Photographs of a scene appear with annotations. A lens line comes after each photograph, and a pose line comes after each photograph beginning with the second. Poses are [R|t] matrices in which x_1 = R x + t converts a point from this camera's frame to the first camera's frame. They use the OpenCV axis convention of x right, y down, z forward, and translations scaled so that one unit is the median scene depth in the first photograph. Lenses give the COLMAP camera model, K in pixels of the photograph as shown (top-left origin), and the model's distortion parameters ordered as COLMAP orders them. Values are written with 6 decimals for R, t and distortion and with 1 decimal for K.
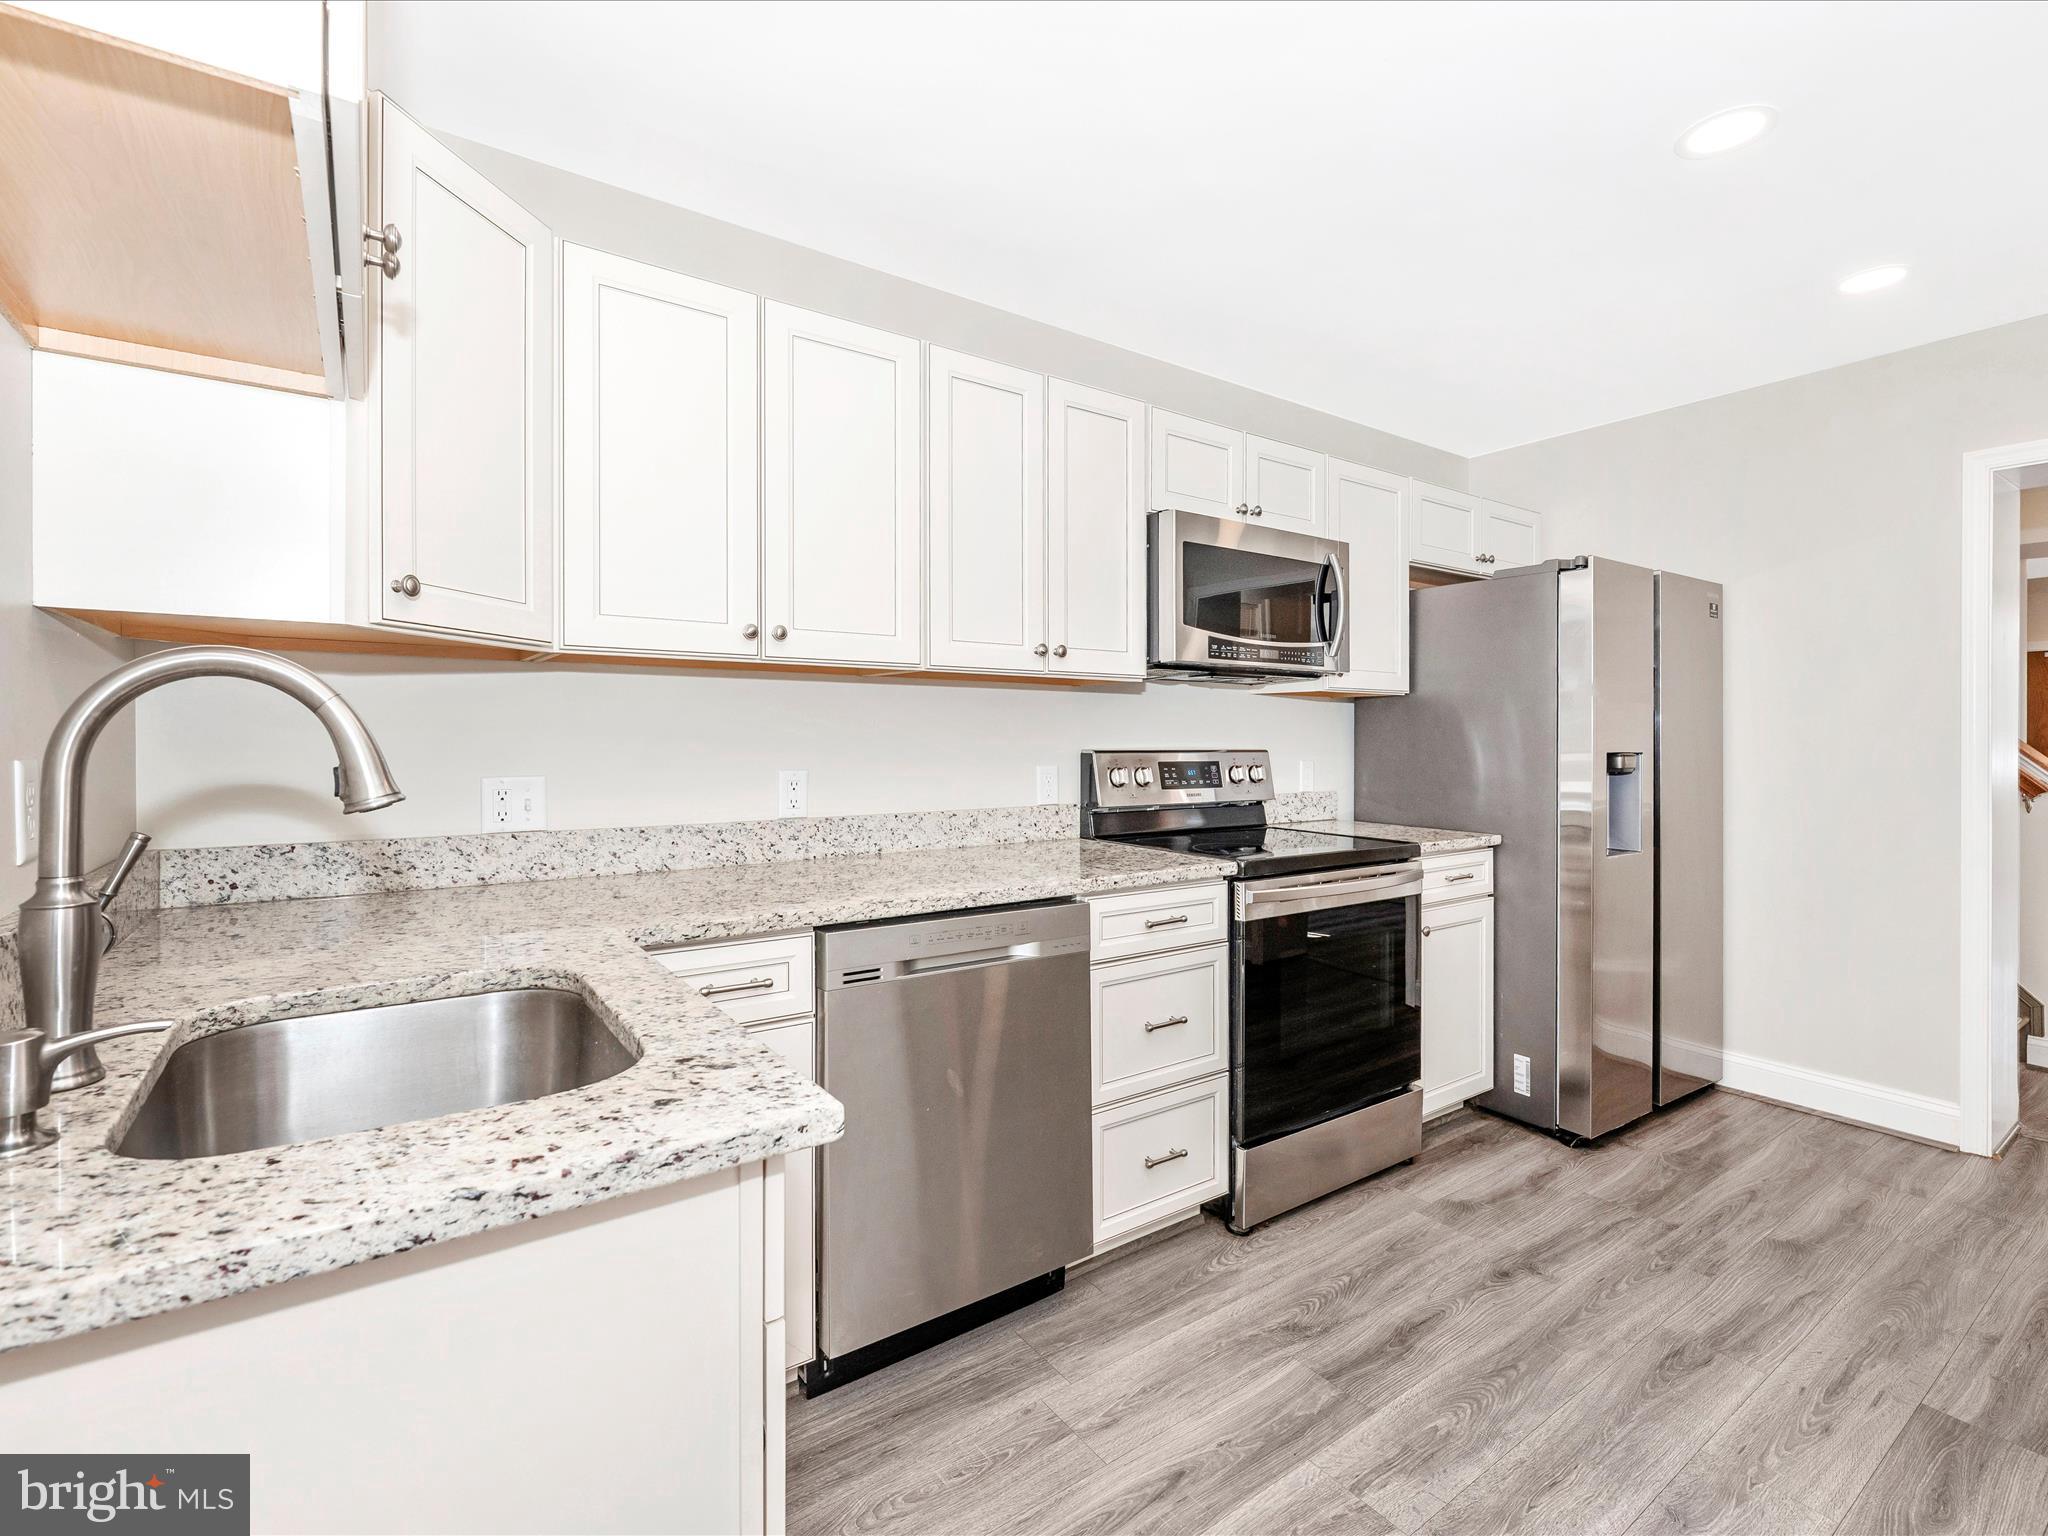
lens RADIAL K [[867.1, 0, 1052.6], [0, 867.1, 723.8], [0, 0, 1]] dist [-0.006600, 0.000184]
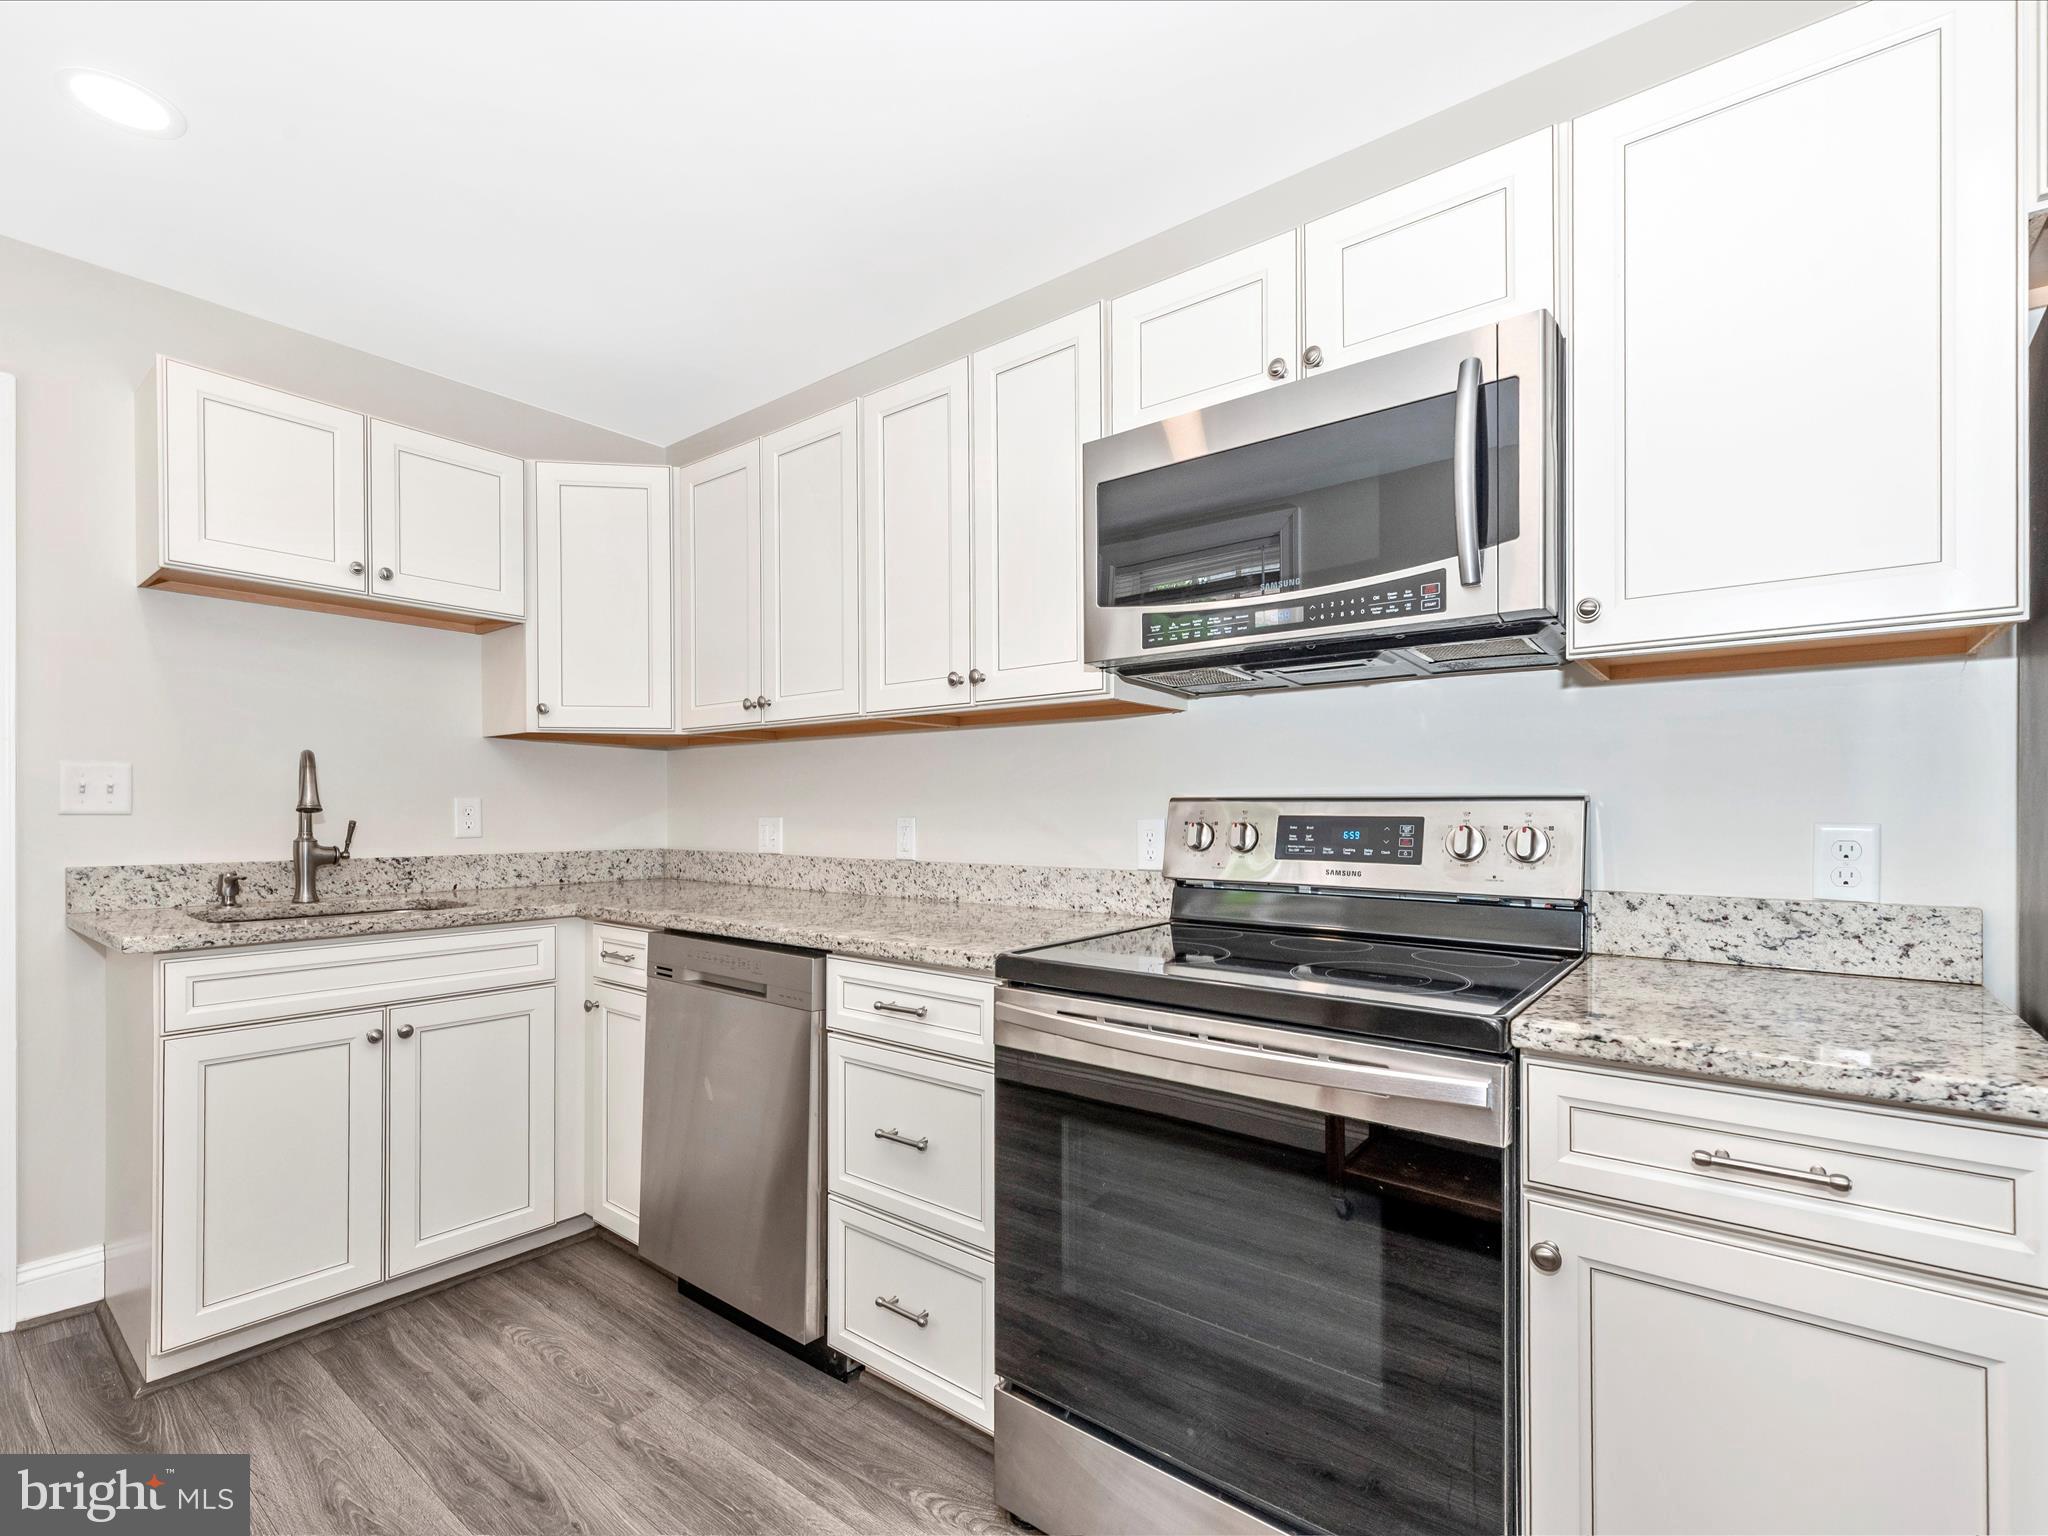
lens RADIAL K [[944.7, 0, 1070.2], [0, 944.7, 812.9], [0, 0, 1]] dist [-0.006054, 0.002820]
pose [[0.318201, -0.000072, -0.948023, 0.978409], [0.017281, 0.999834, 0.005724, 0.047501], [0.947866, -0.018205, 0.318149, 0.862986]]
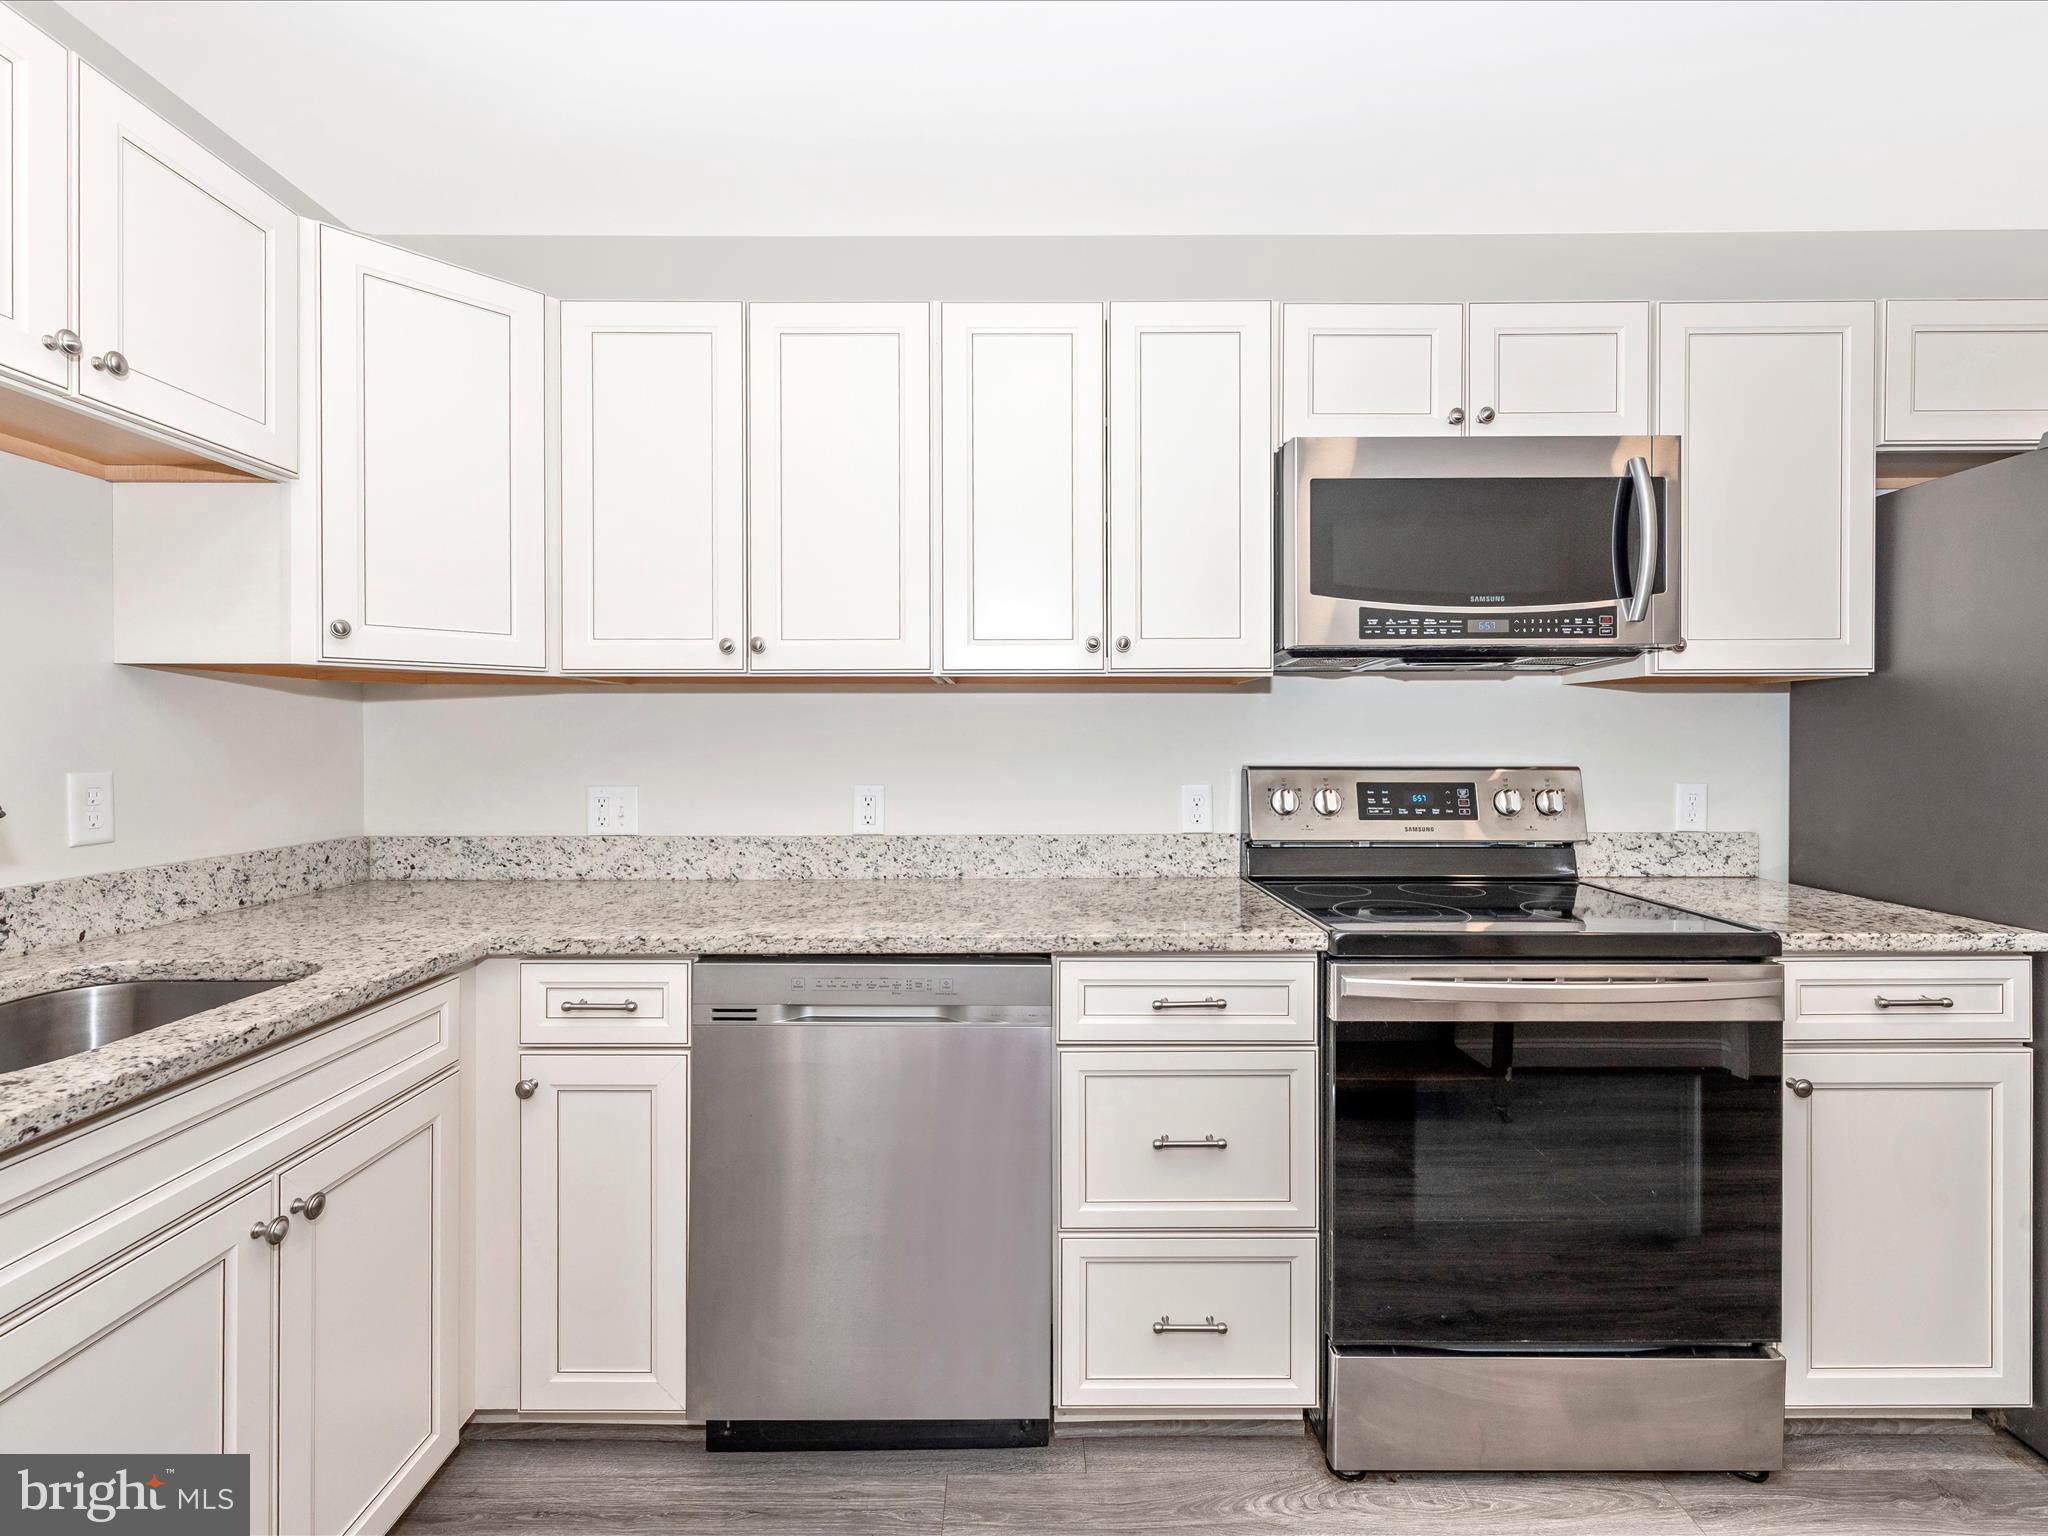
lens RADIAL K [[889.5, 0, 1061.6], [0, 889.5, 739.2], [0, 0, 1]] dist [0.004524, -0.001416]
pose [[0.836515, -0.005501, -0.547917, 0.448488], [0.011278, 0.999911, 0.007180, -0.001900], [0.547828, -0.012185, 0.836502, 0.310215]]
